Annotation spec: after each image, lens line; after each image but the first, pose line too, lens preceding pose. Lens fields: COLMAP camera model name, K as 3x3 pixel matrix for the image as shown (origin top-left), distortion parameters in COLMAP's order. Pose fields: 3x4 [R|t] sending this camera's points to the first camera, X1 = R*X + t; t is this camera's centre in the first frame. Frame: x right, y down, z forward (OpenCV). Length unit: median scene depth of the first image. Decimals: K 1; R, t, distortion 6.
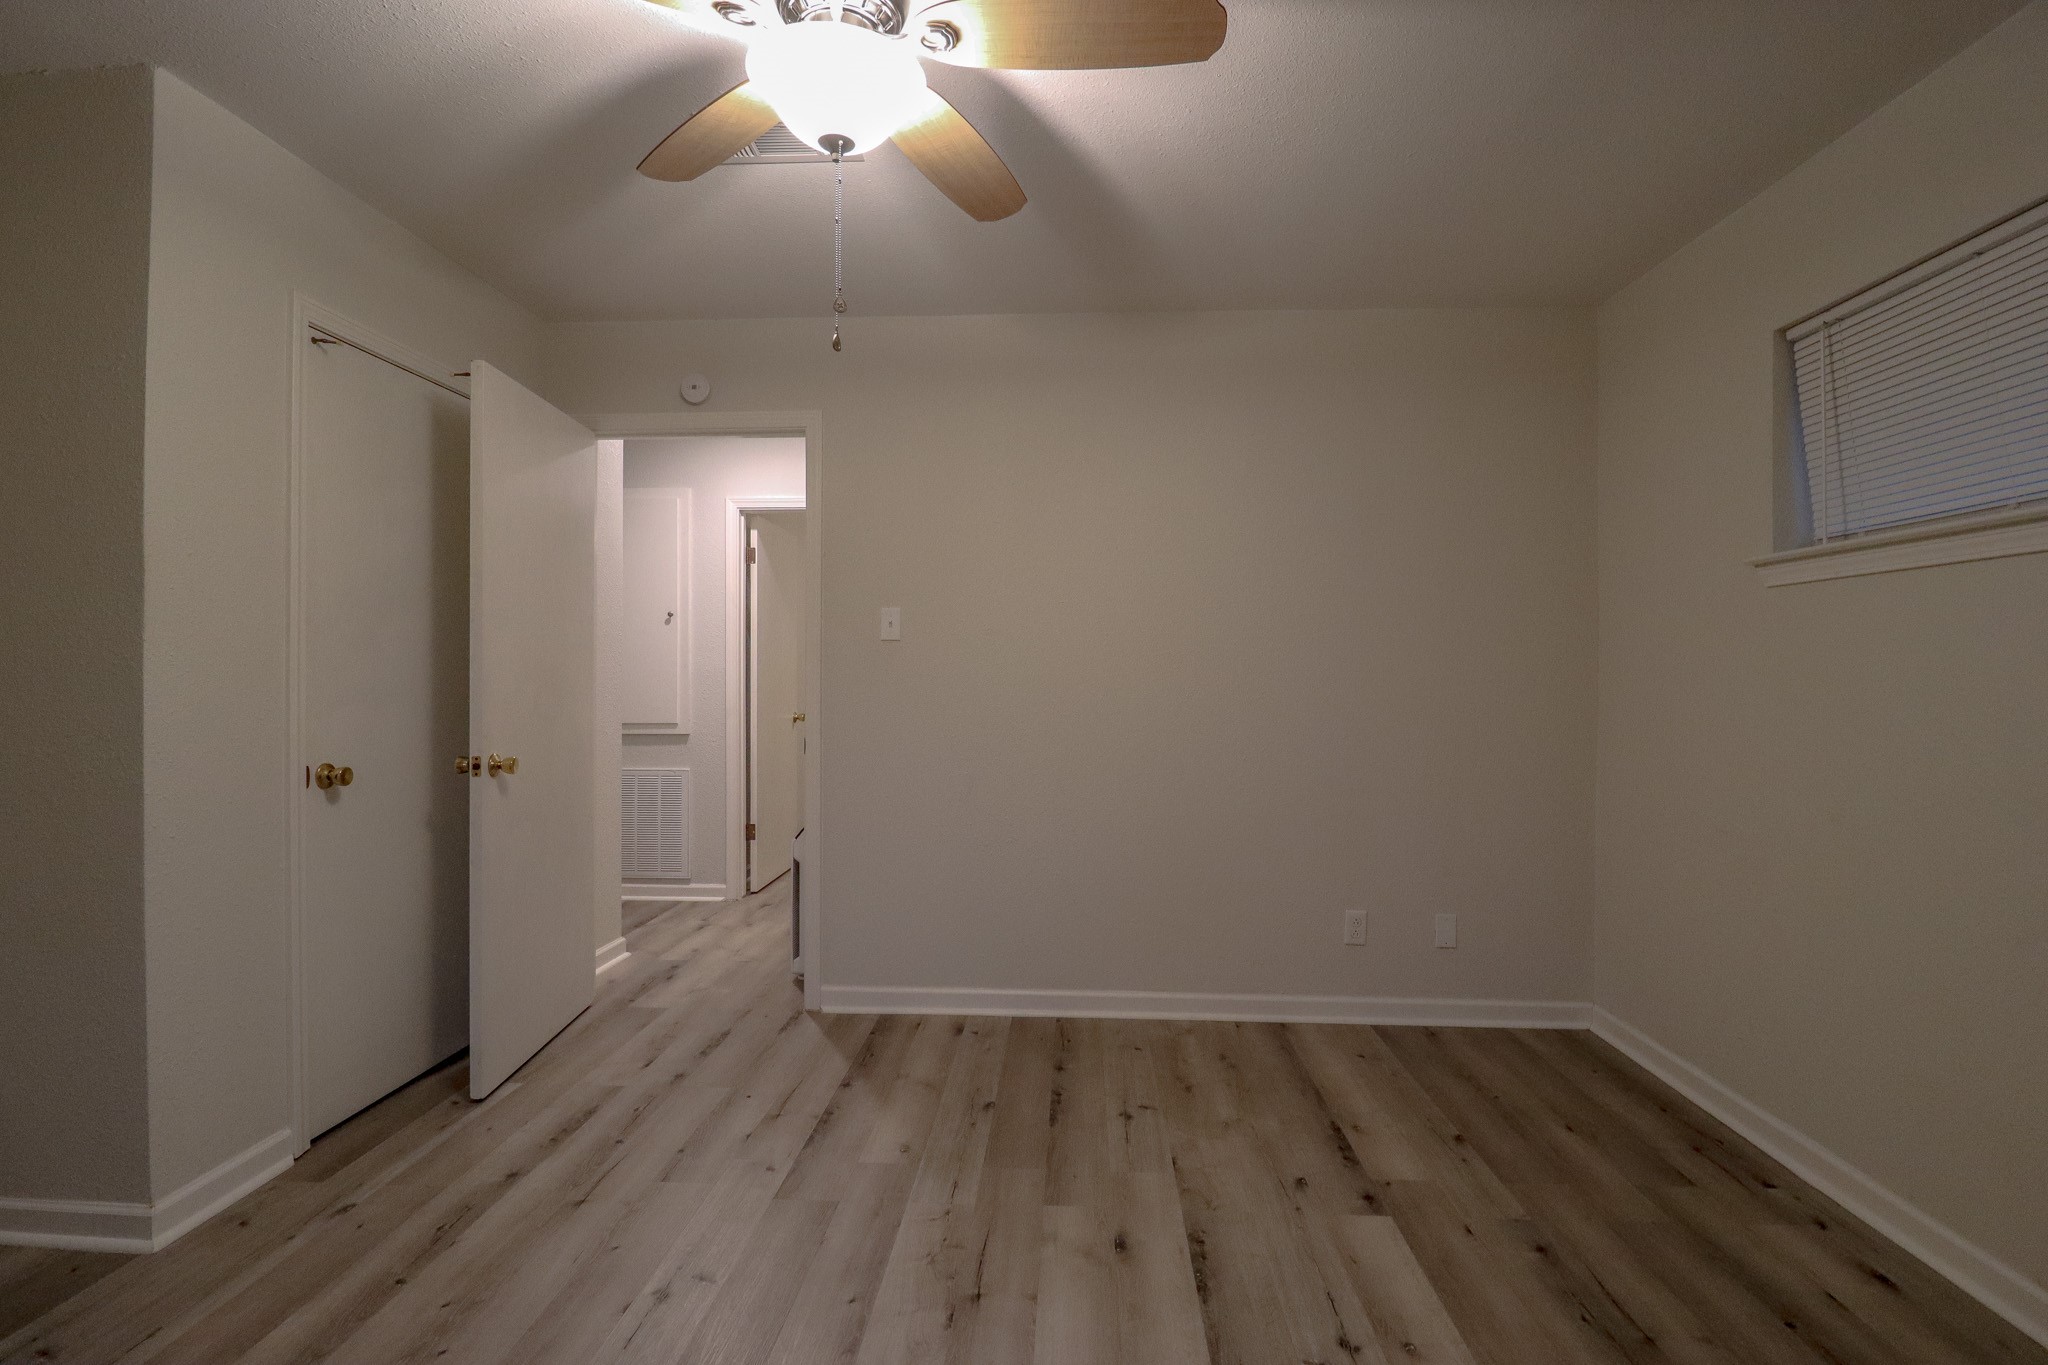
lens RADIAL K [[949.2, 0, 1034.4], [0, 949.2, 661.4], [0, 0, 1]] dist [-0.001425, -0.011975]
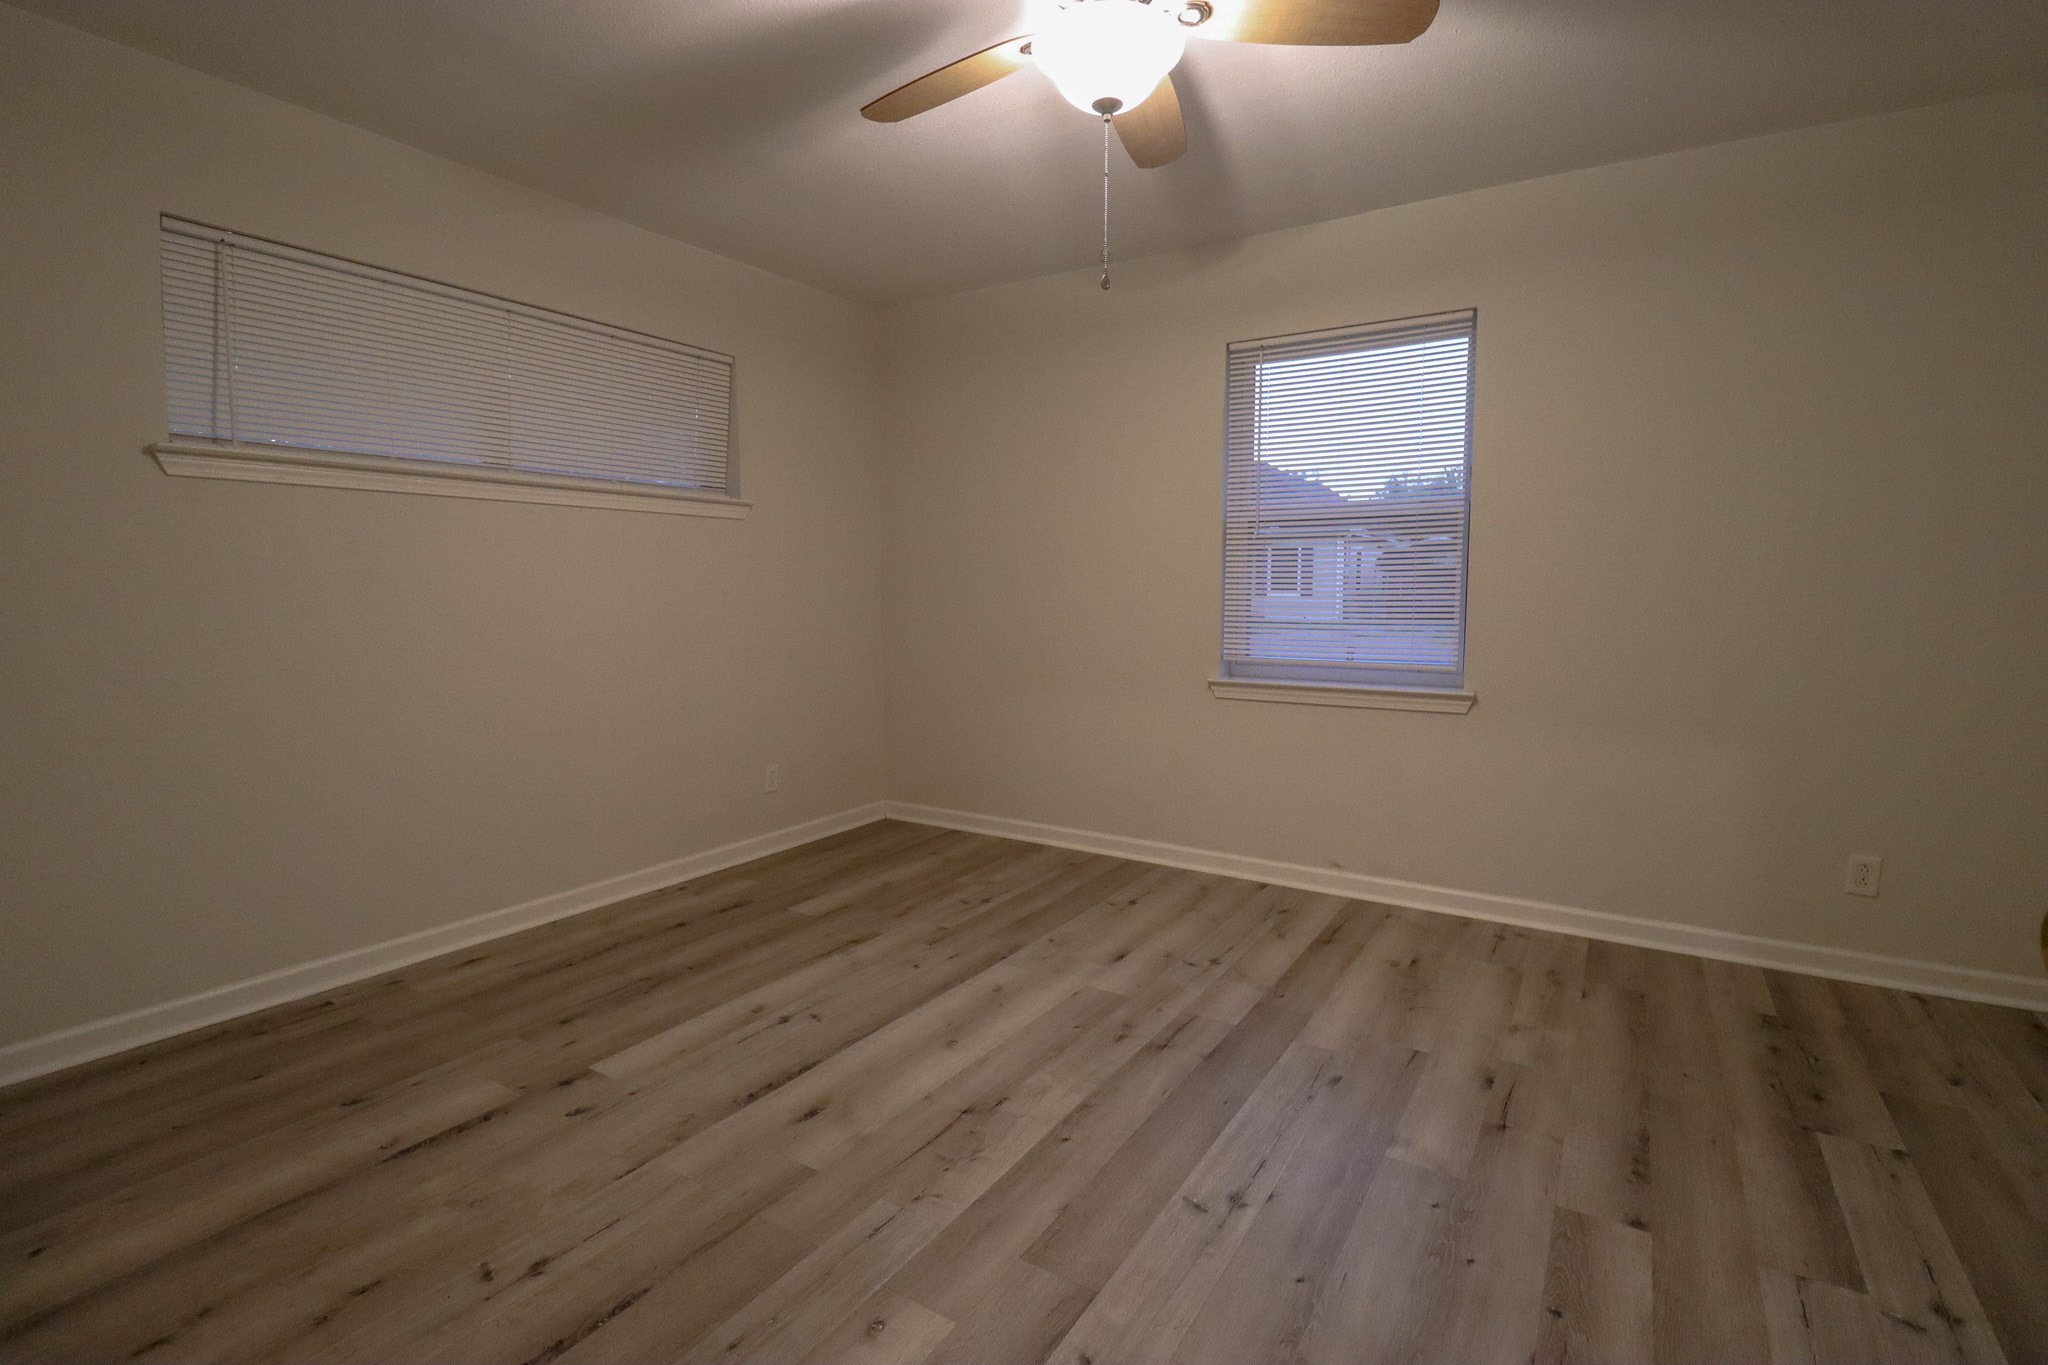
lens RADIAL K [[949.2, 0, 1045.0], [0, 949.2, 667.9], [0, 0, 1]] dist [-0.001425, -0.011975]
pose [[-0.874227, -0.042085, 0.483691, -0.523497], [-0.009777, 0.997560, 0.069124, 0.047807], [-0.485420, 0.055700, -0.872505, 1.496456]]
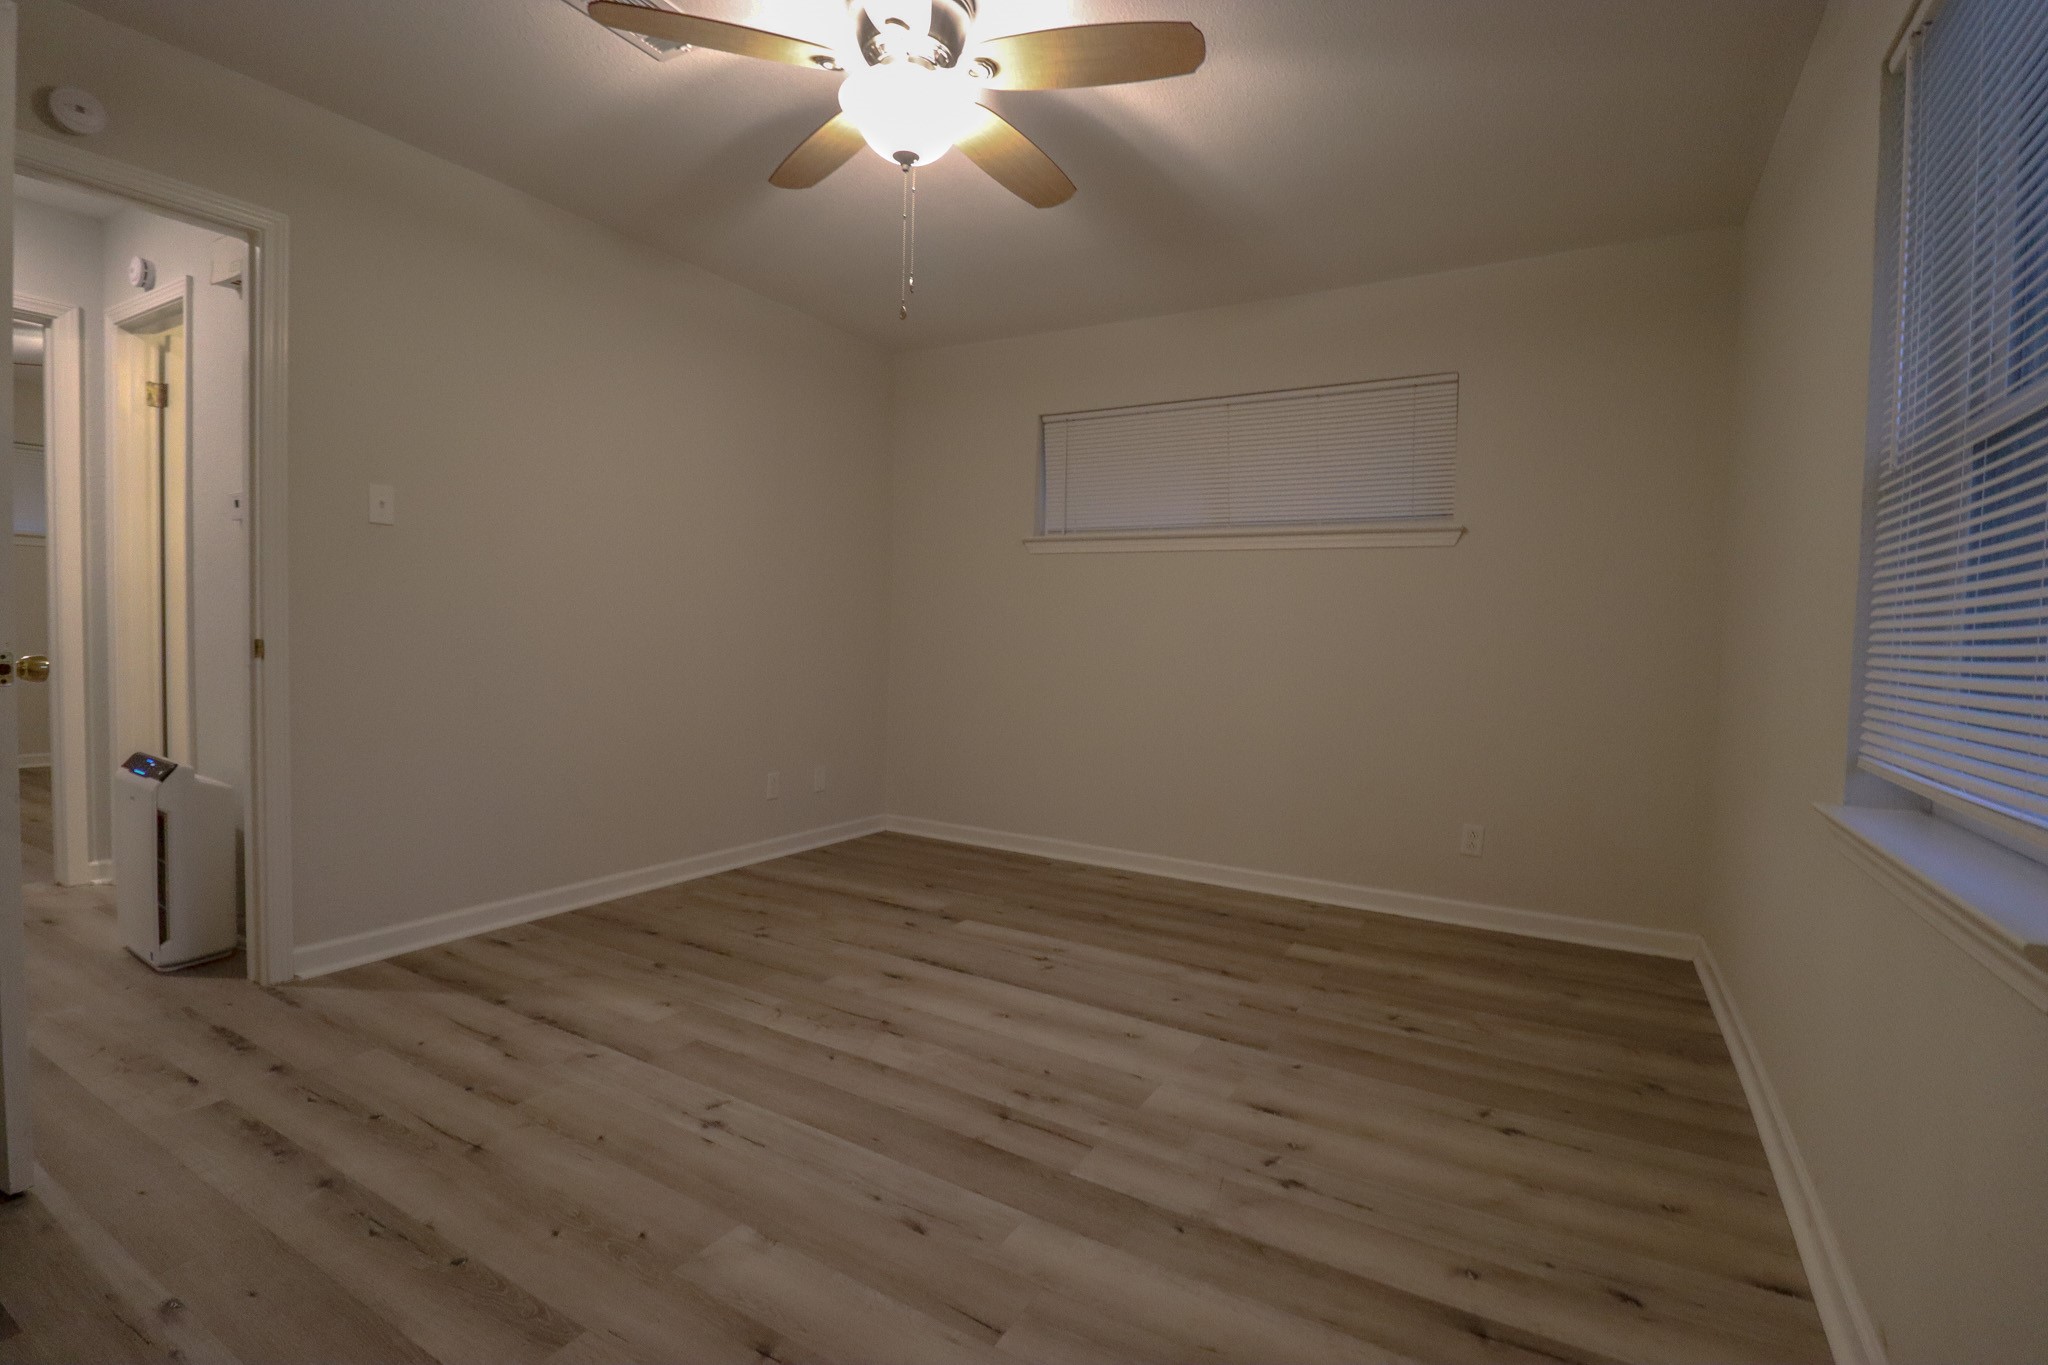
lens RADIAL K [[949.2, 0, 1005.1], [0, 949.2, 634.8], [0, 0, 1]] dist [-0.001425, -0.011975]
pose [[0.470721, 0.010517, 0.882220, -0.938508], [-0.042915, 0.999018, 0.010988, 0.066850], [-0.881238, -0.043033, 0.470710, 0.171588]]
